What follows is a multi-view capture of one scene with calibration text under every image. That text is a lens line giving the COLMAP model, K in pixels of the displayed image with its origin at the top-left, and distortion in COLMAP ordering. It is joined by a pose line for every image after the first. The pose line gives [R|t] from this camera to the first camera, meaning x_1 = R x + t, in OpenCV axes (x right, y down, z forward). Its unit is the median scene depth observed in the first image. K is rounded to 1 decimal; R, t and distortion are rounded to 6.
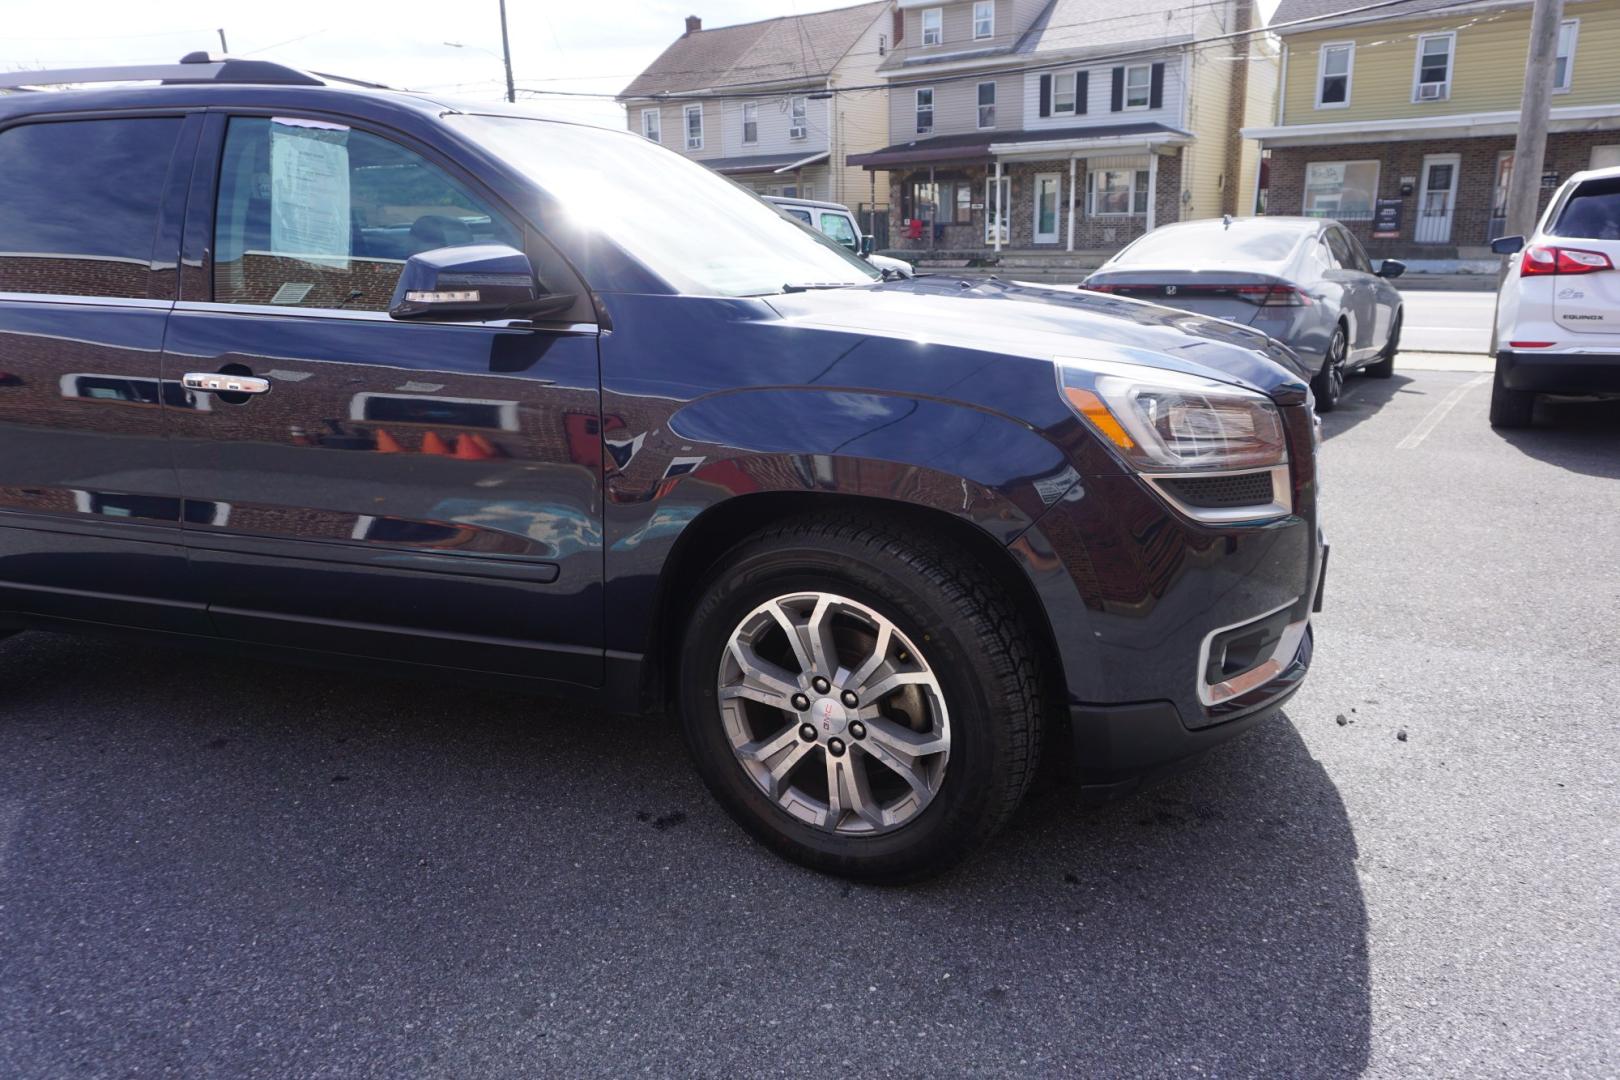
lens RADIAL K [[1079.2, 0, 809.7], [0, 1079.2, 534.5], [0, 0, 1]] dist [-0.041947, 0.029097]
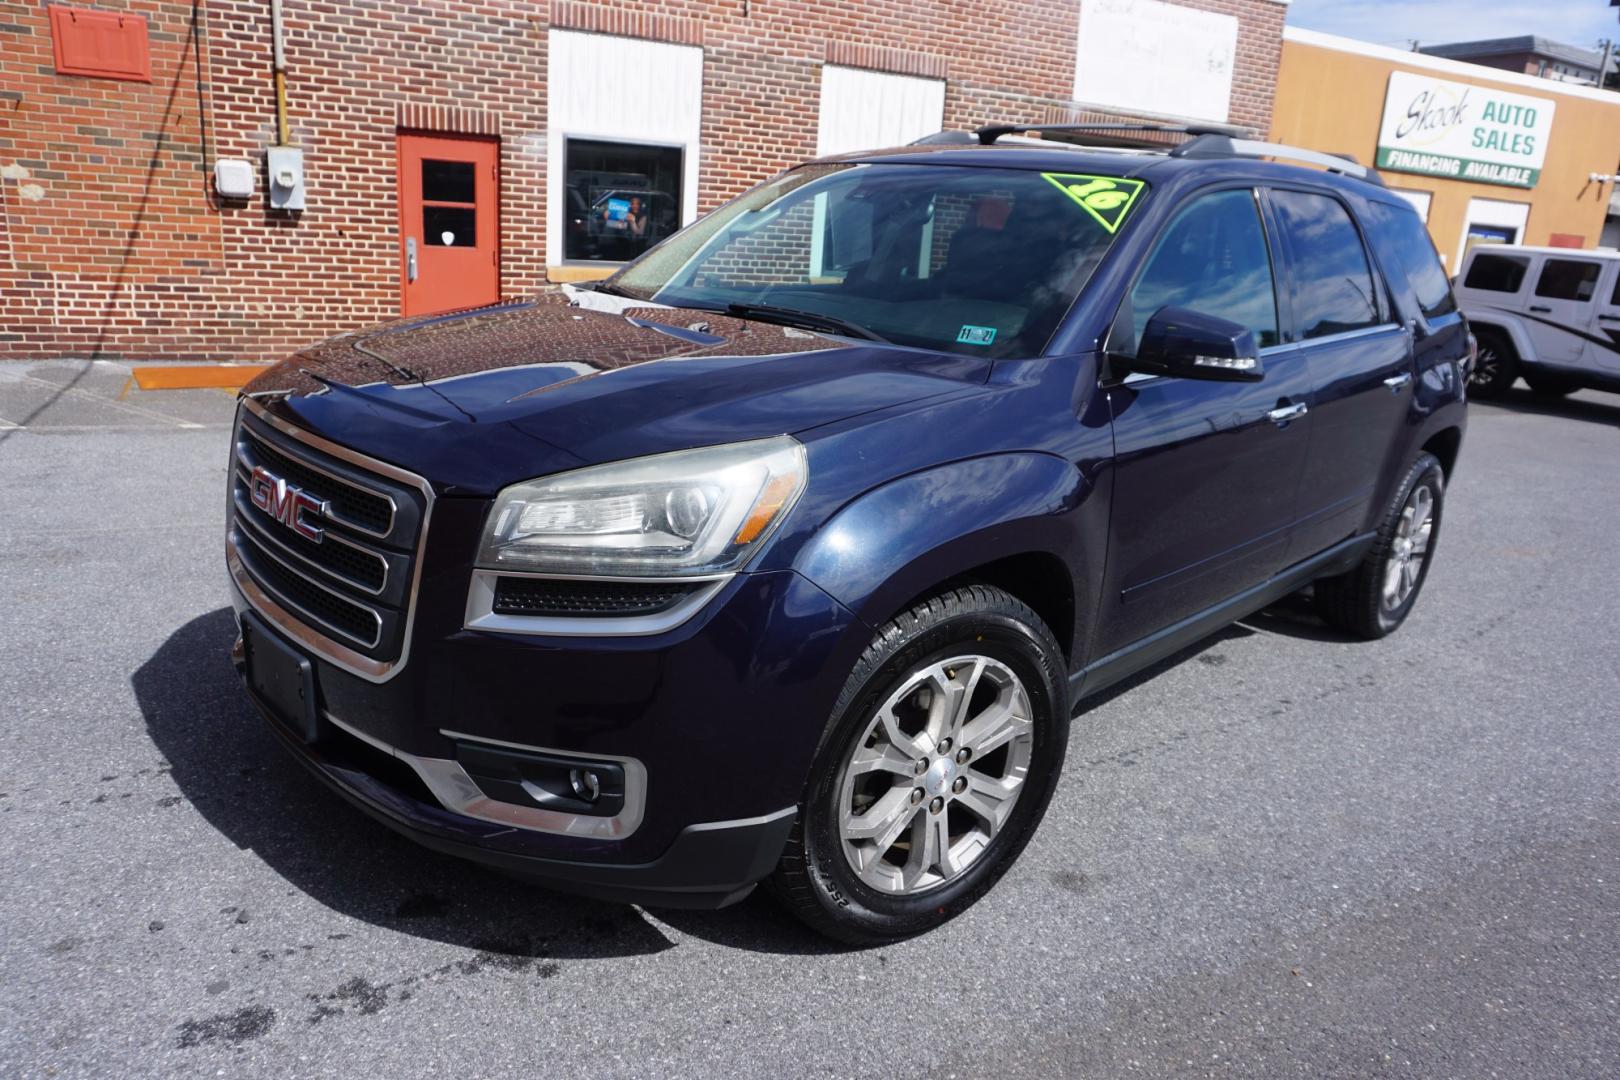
lens RADIAL K [[1079.2, 0, 804.5], [0, 1079.2, 535.5], [0, 0, 1]] dist [-0.041947, 0.029097]
pose [[-0.461681, 0.235932, -0.855095, 0.427297], [-0.293926, 0.868833, 0.398418, -0.223171], [0.836934, 0.435276, -0.331777, 0.702253]]
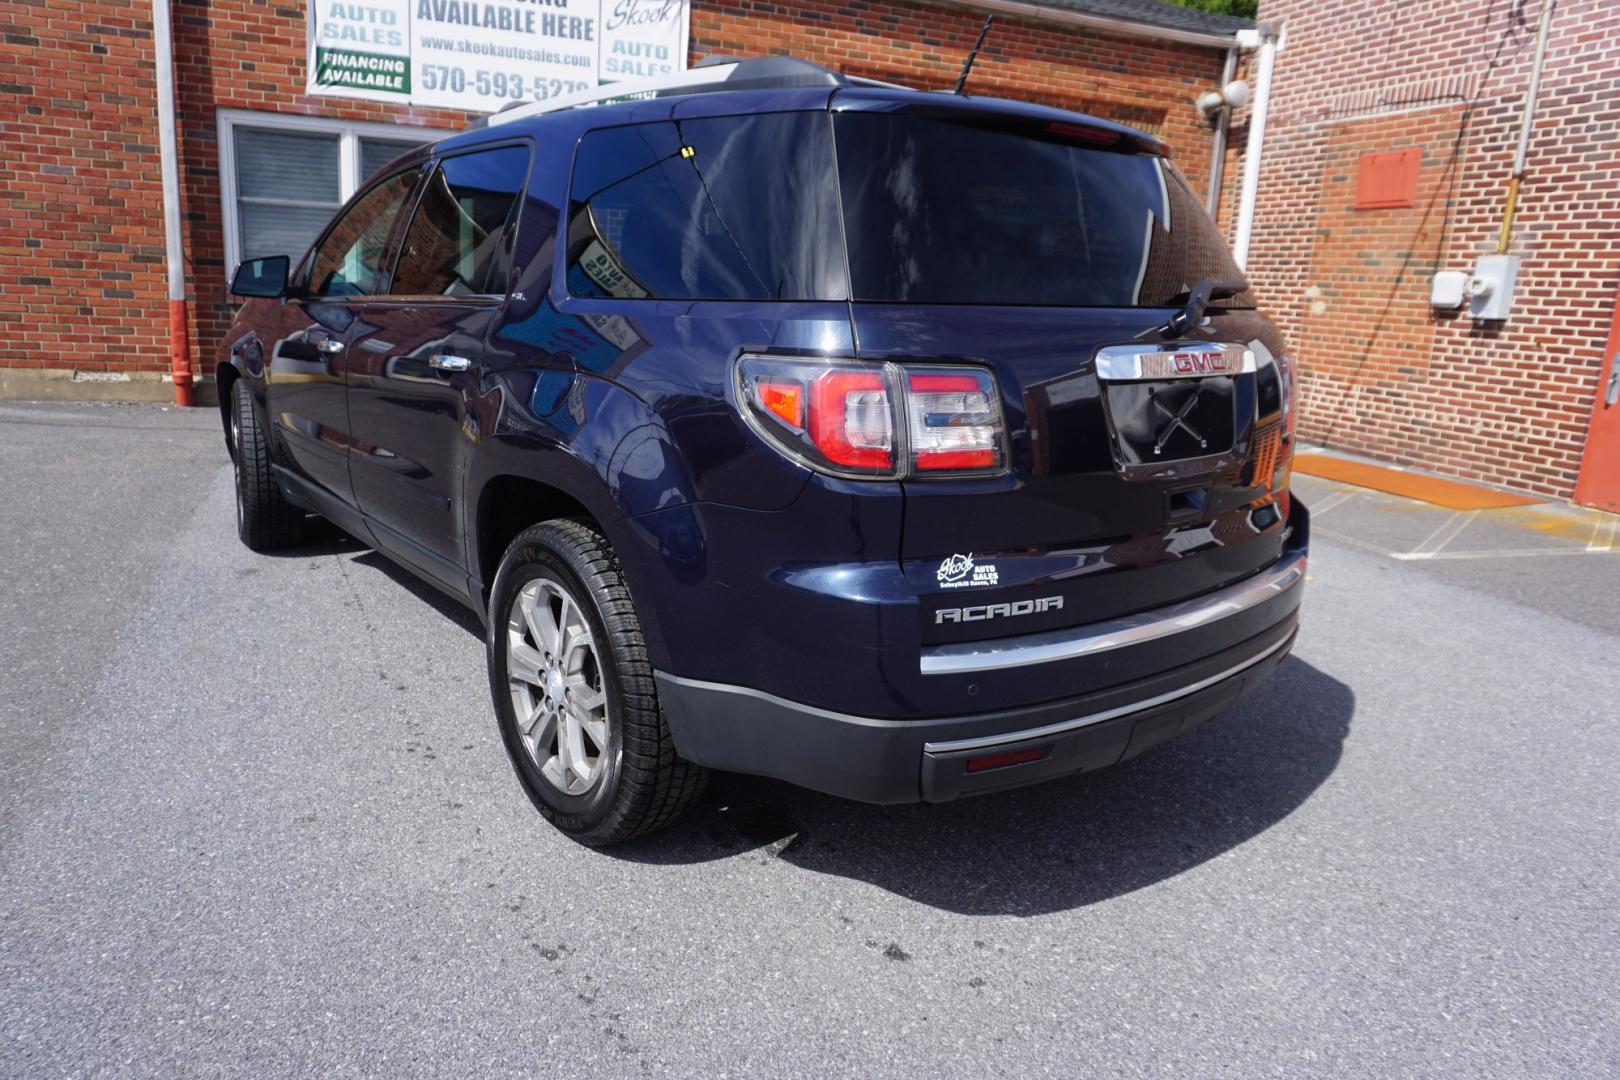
lens RADIAL K [[1079.2, 0, 809.1], [0, 1079.2, 533.2], [0, 0, 1]] dist [-0.041947, 0.029097]
pose [[-0.836134, -0.145078, 0.528992, -0.683921], [0.117164, 0.894896, 0.430620, -0.271377], [-0.535867, 0.422035, -0.731255, 1.039733]]
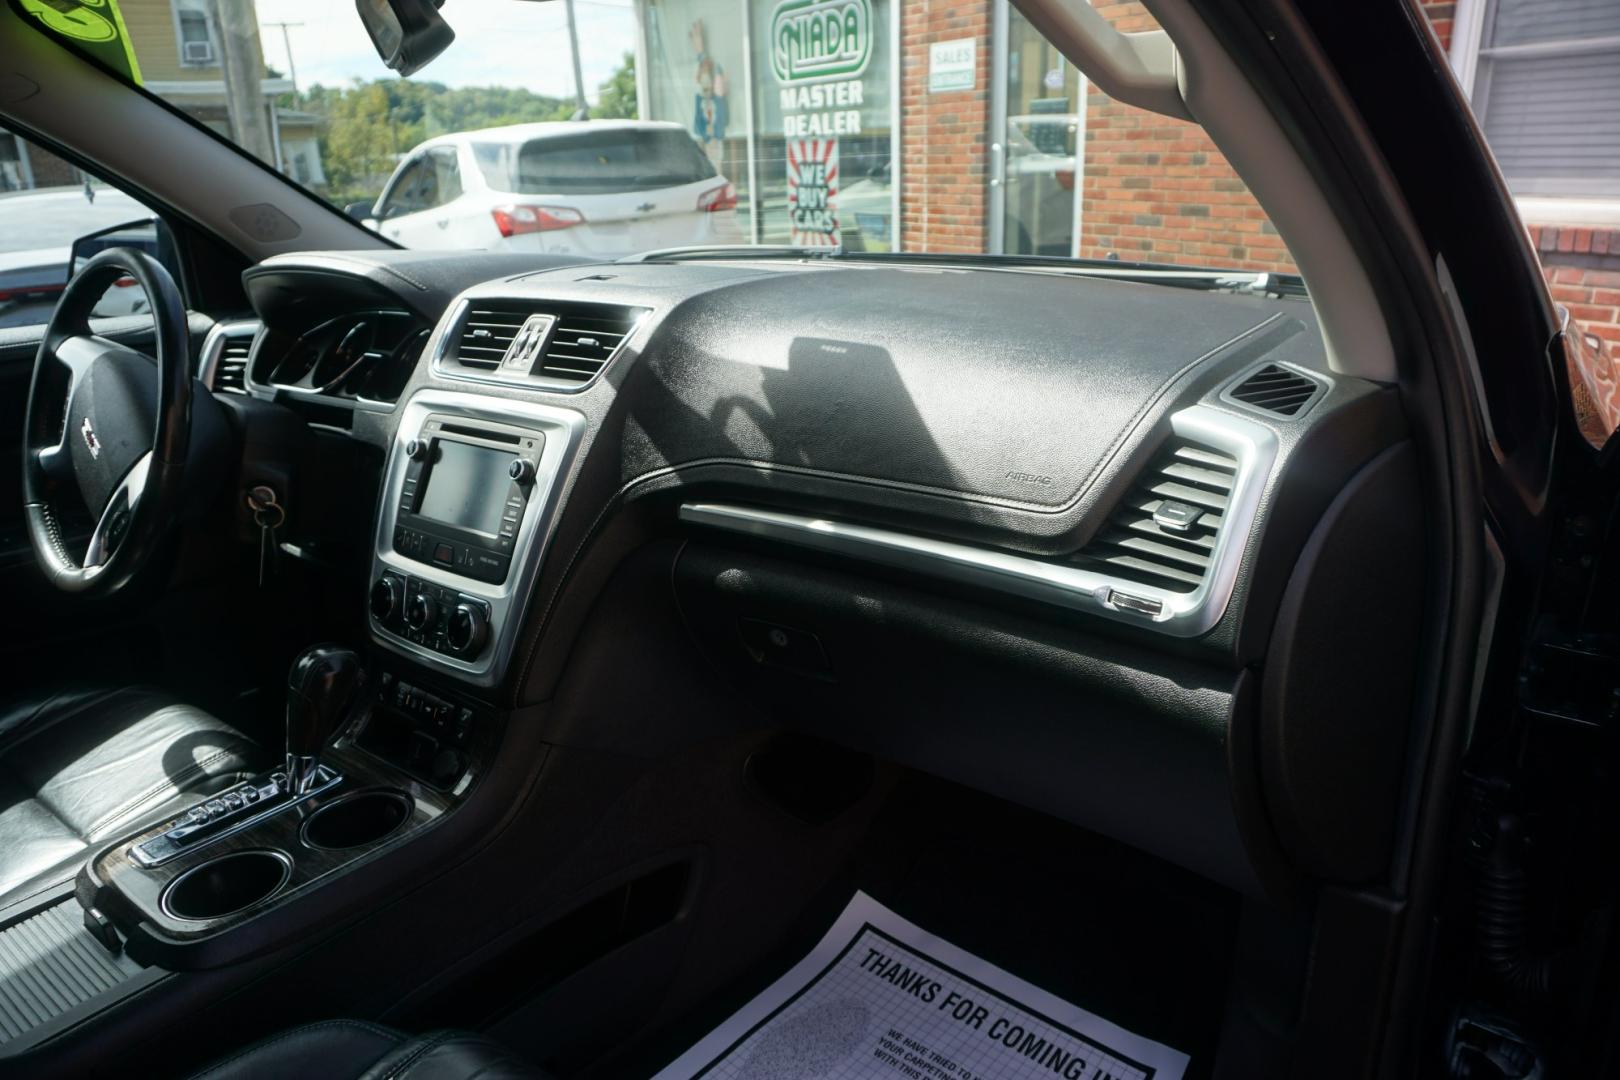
lens RADIAL K [[1079.2, 0, 790.2], [0, 1079.2, 541.9], [0, 0, 1]] dist [-0.041947, 0.029097]
pose [[0.371643, -0.299497, 0.878740, -0.219984], [0.276051, 0.939372, 0.203412, -0.109988], [-0.886384, 0.166980, 0.431787, 0.399907]]
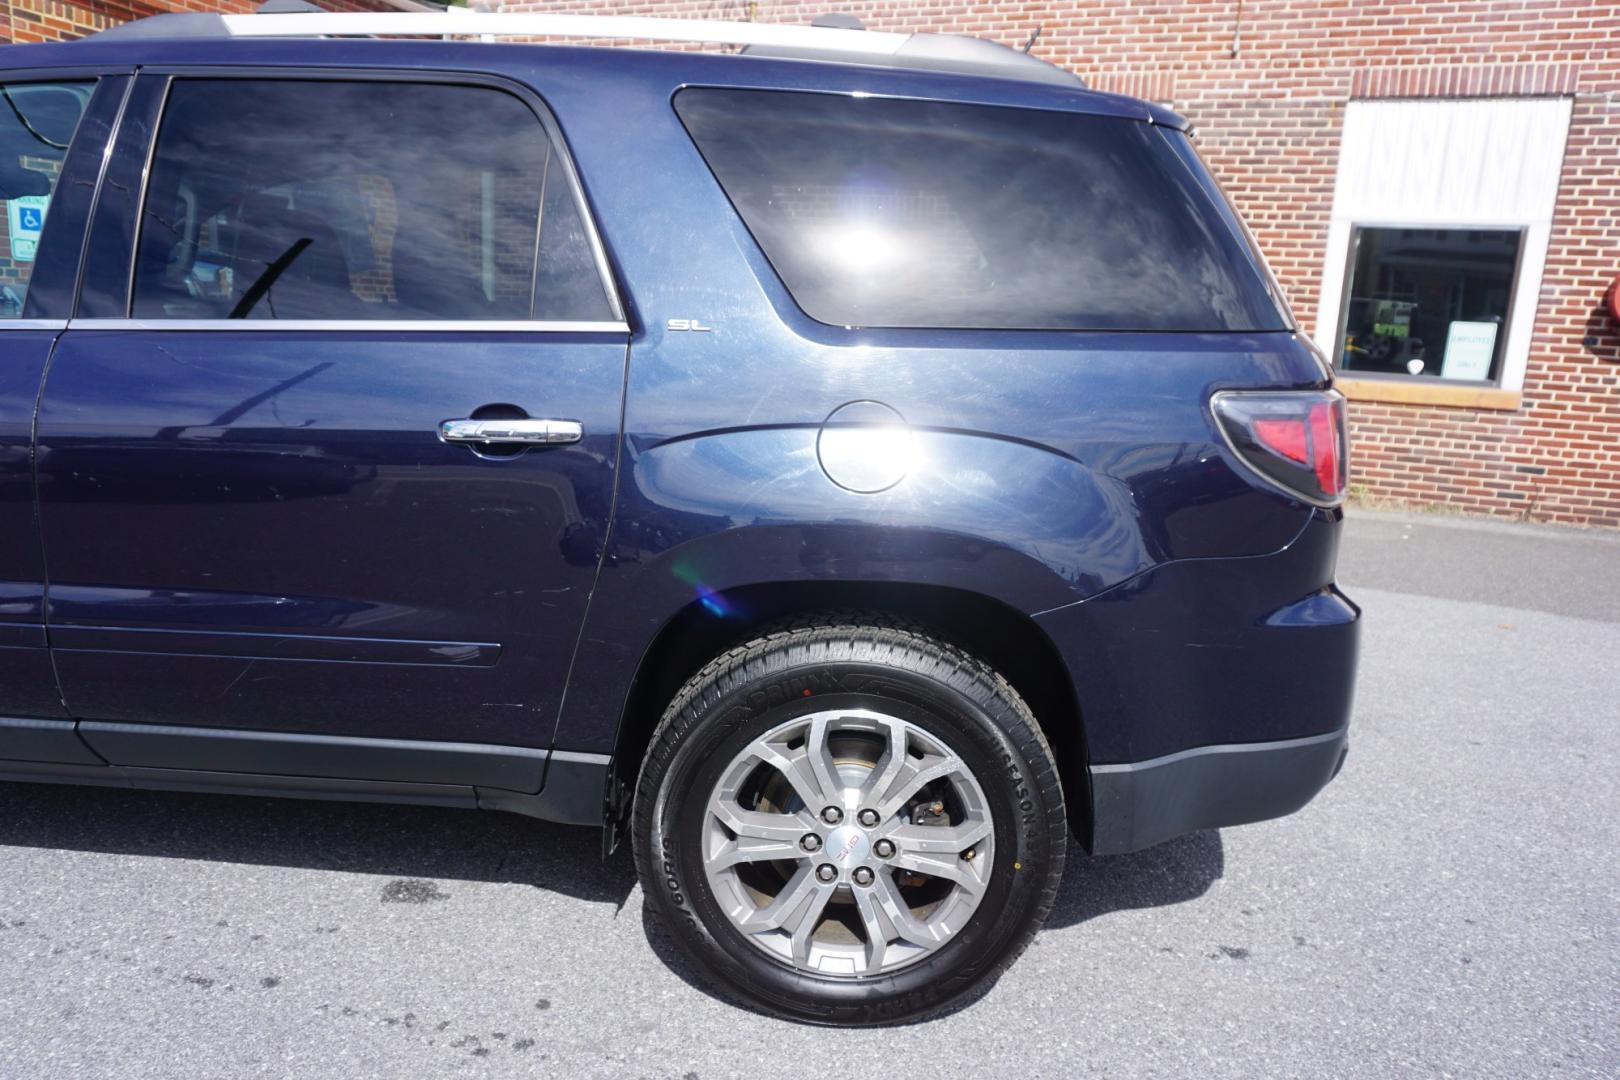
lens RADIAL K [[1079.2, 0, 804.3], [0, 1079.2, 530.9], [0, 0, 1]] dist [-0.041947, 0.029097]
pose [[-0.965939, 0.024348, -0.257623, -0.288040], [-0.100570, 0.881977, 0.460437, -0.275939], [0.238428, 0.470663, -0.849487, 1.033463]]
